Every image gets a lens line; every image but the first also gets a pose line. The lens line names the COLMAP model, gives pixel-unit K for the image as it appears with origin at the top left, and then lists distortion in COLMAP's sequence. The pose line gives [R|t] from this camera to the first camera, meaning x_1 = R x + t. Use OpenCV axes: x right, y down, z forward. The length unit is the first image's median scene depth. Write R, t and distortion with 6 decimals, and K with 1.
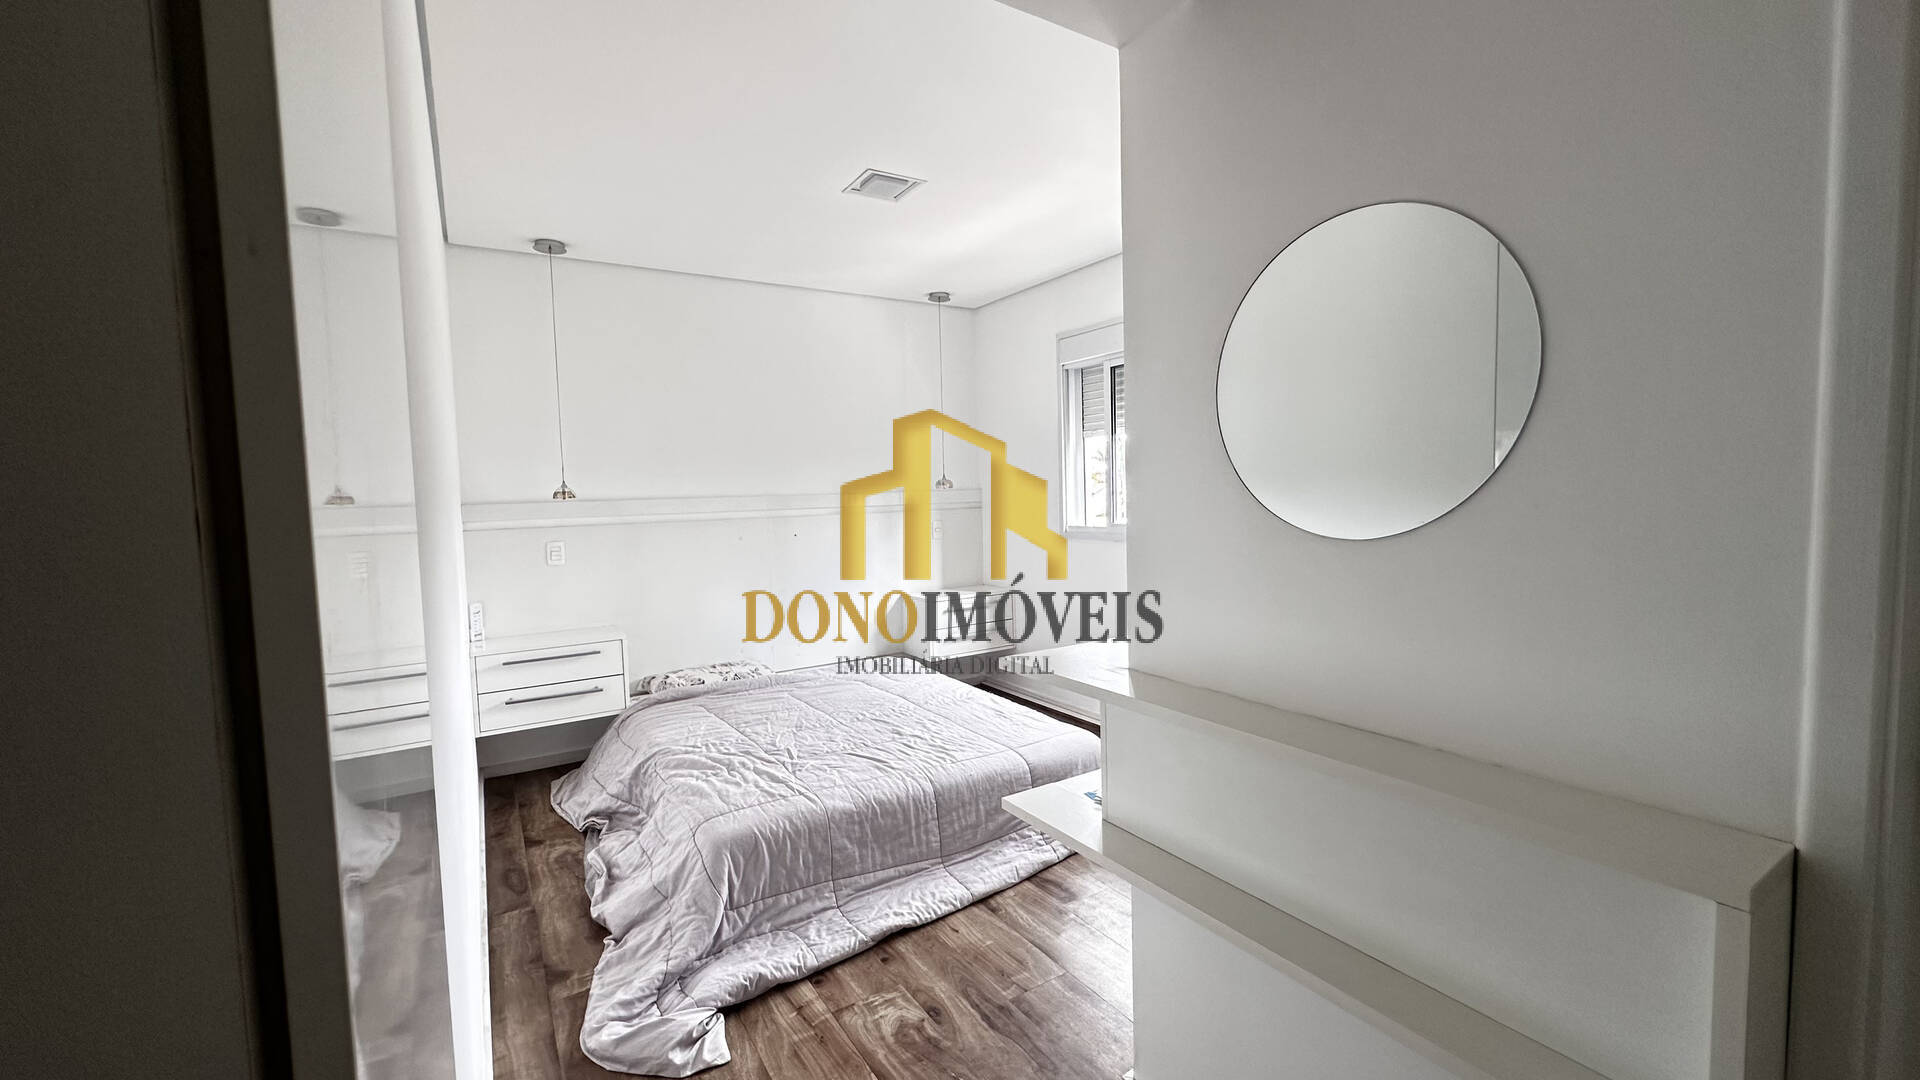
lens RADIAL K [[765.6, 0, 958.3], [0, 765.6, 536.2], [0, 0, 1]] dist [-0.002942, 0.000656]
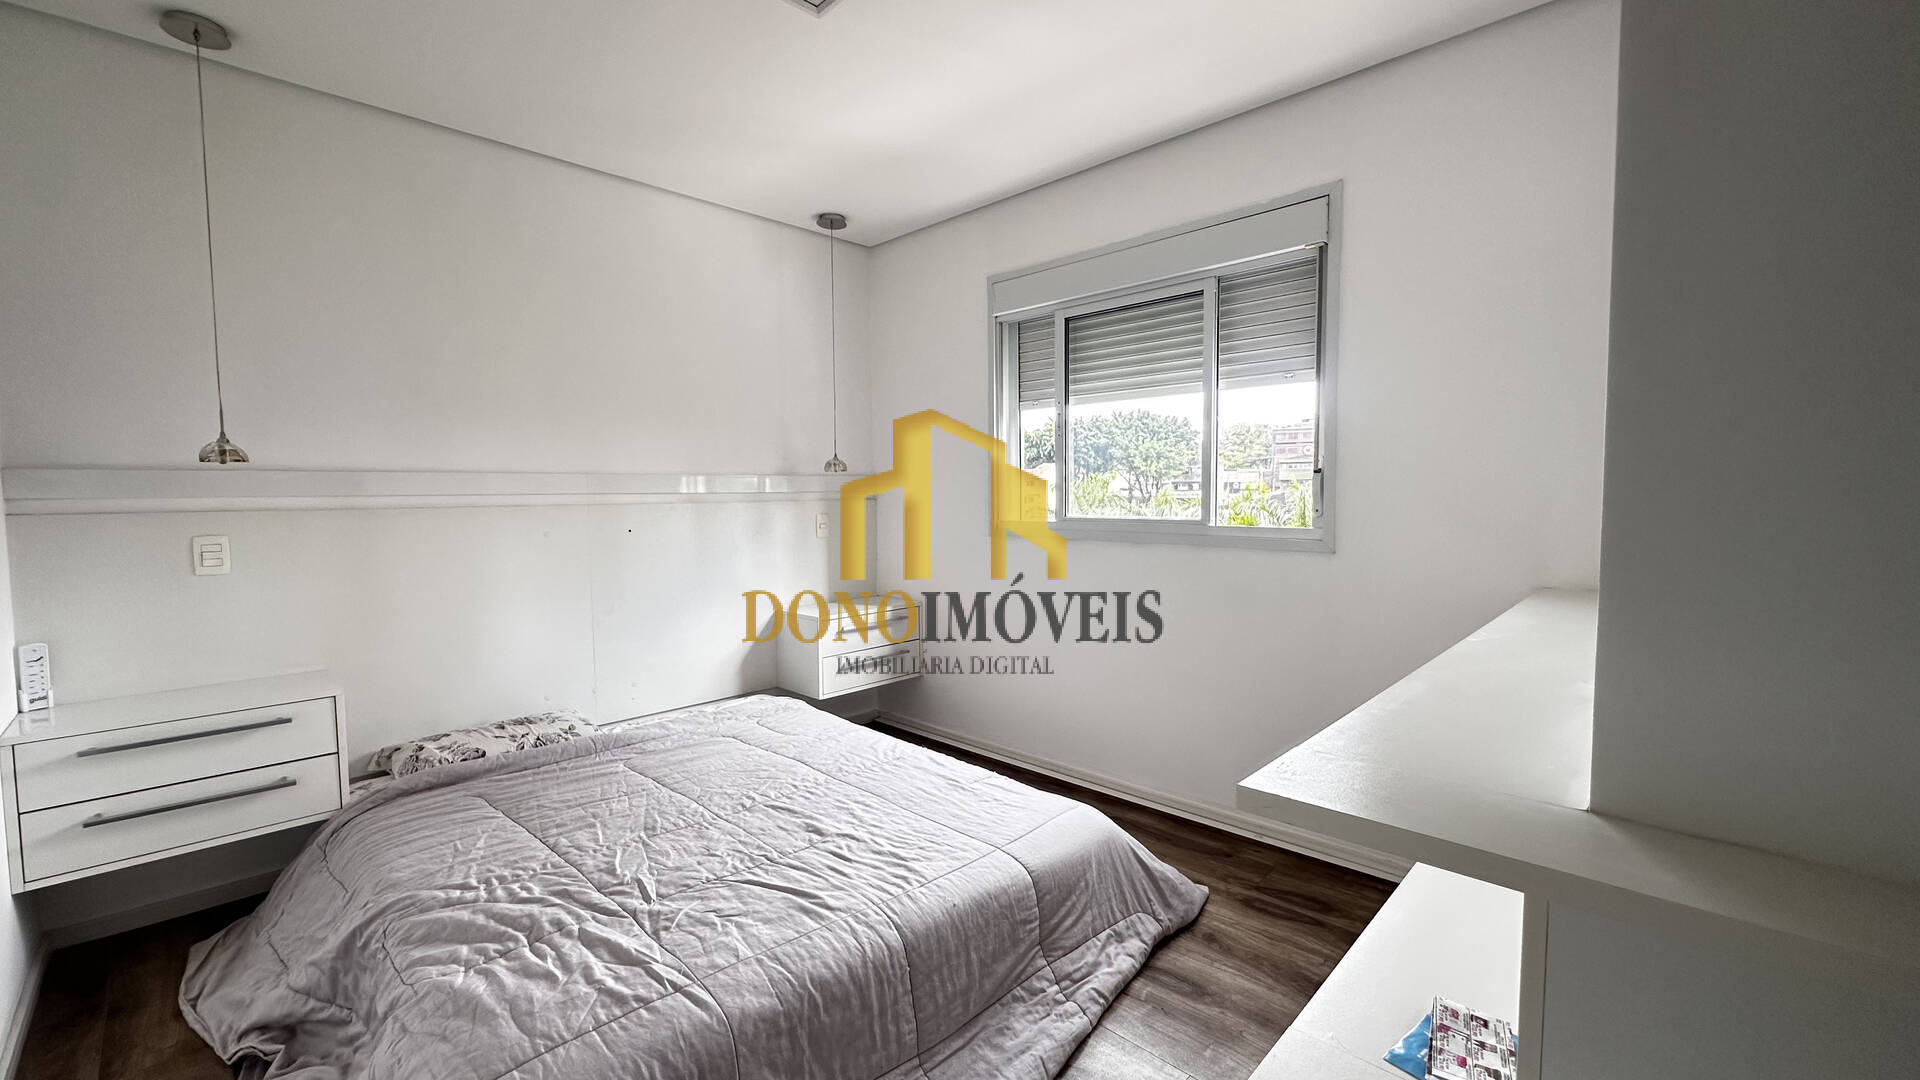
lens RADIAL K [[765.6, 0, 958.3], [0, 765.6, 536.2], [0, 0, 1]] dist [-0.002942, 0.000656]
pose [[0.973662, 0.005449, 0.227930, -0.122758], [-0.003555, 0.999956, -0.008719, 0.014041], [-0.227967, 0.007679, 0.973639, 0.376489]]
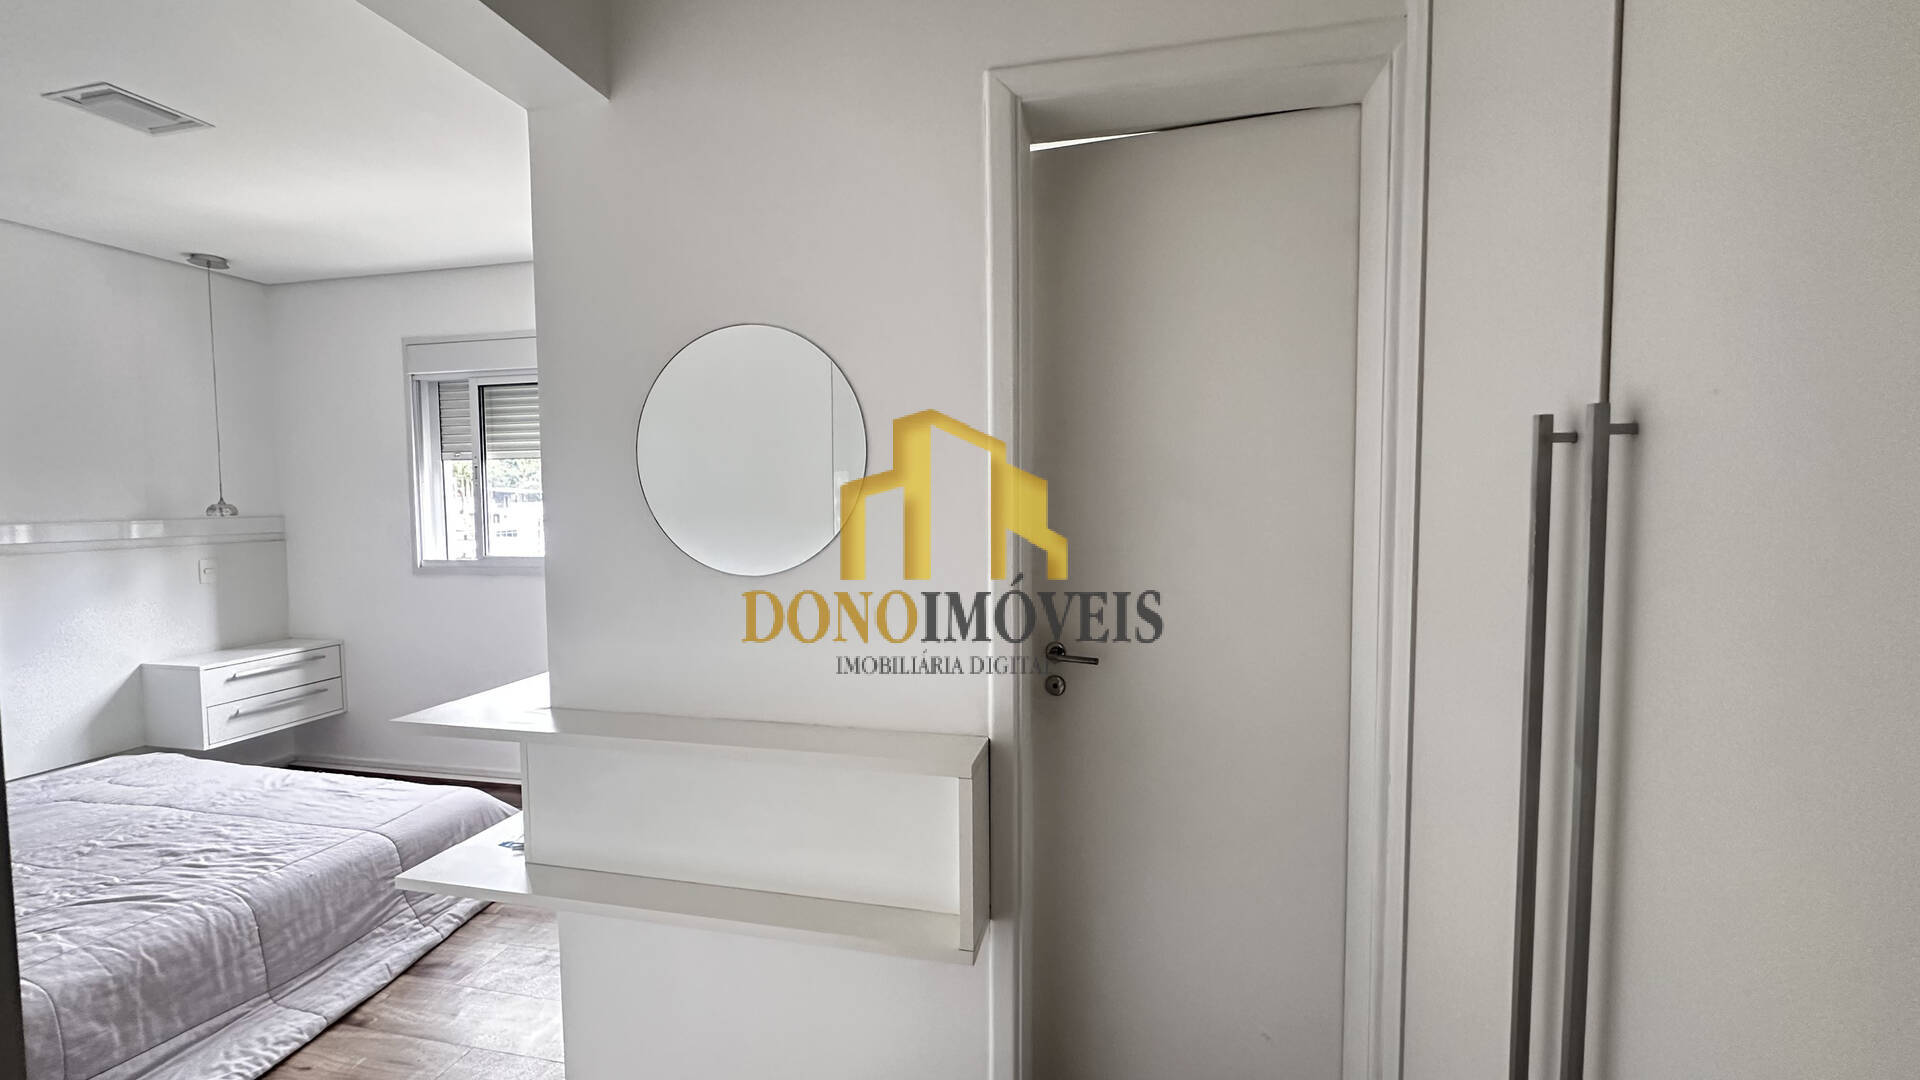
lens RADIAL K [[765.6, 0, 958.3], [0, 765.6, 536.2], [0, 0, 1]] dist [-0.002942, 0.000656]
pose [[0.707095, -0.015648, 0.706945, -0.063988], [0.034345, 0.999335, -0.012232, -0.014147], [-0.706284, 0.032930, 0.707163, -0.068765]]
